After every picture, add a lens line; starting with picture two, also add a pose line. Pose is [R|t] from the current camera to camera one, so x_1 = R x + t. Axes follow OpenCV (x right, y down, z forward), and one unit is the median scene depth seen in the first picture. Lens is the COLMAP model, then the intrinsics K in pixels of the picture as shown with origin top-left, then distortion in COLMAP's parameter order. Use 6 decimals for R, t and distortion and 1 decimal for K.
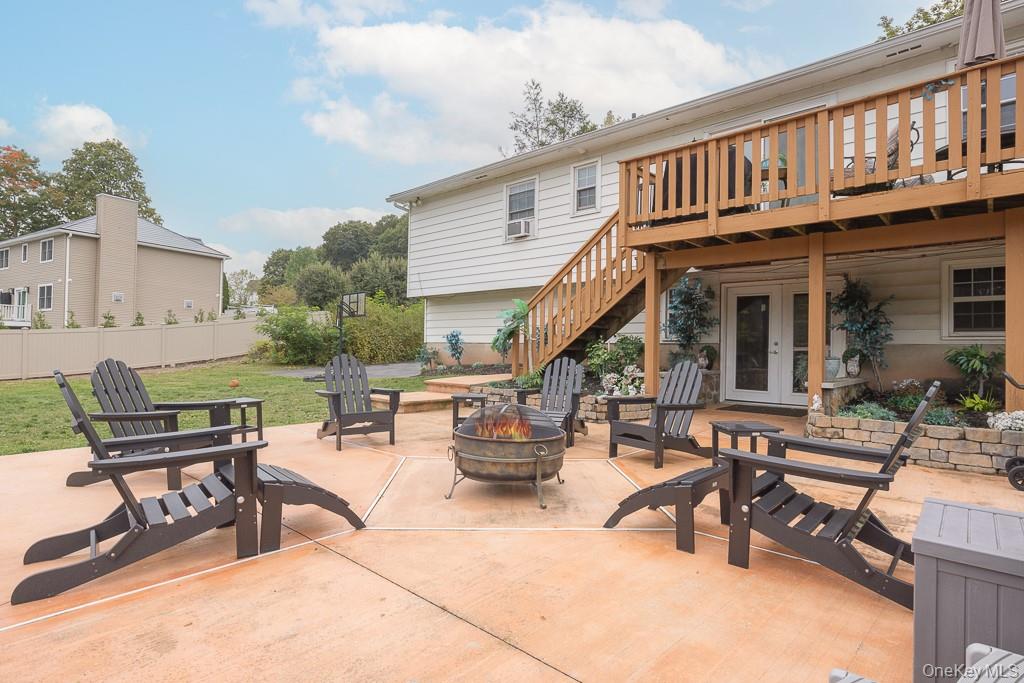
lens RADIAL K [[566.5, 0, 510.6], [0, 566.5, 338.7], [0, 0, 1]] dist [-0.001257, -0.000139]
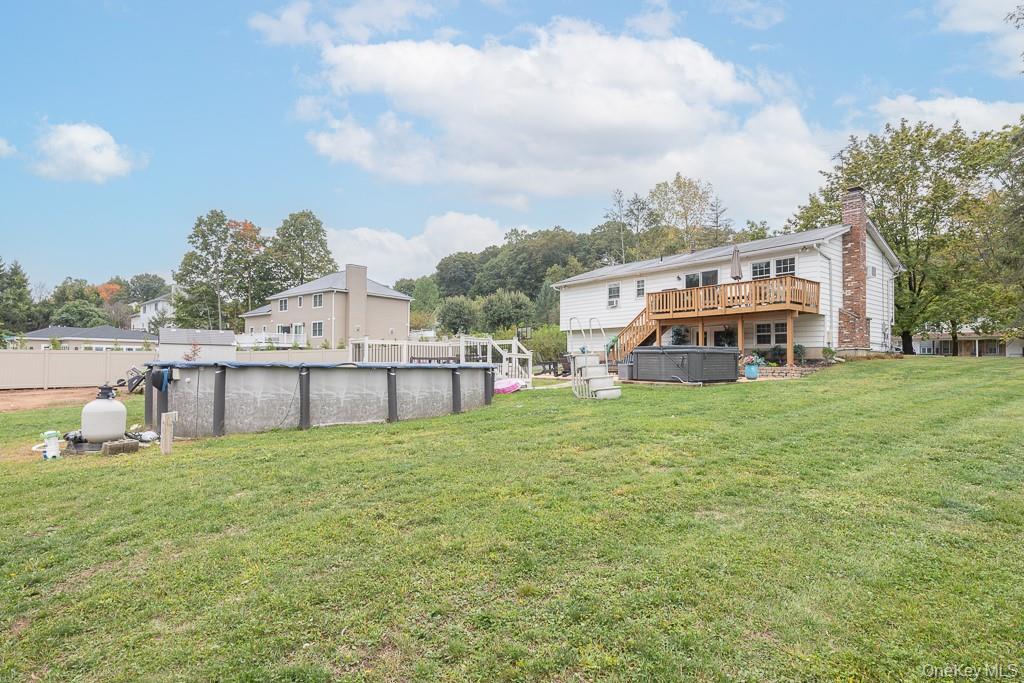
lens RADIAL K [[526.0, 0, 518.9], [0, 526.0, 342.9], [0, 0, 1]] dist [-0.000512, 0.000132]
pose [[0.988514, -0.015249, -0.150361, -0.018564], [0.012476, 0.999735, -0.019372, 0.004495], [0.150617, 0.017273, 0.988441, -0.486488]]
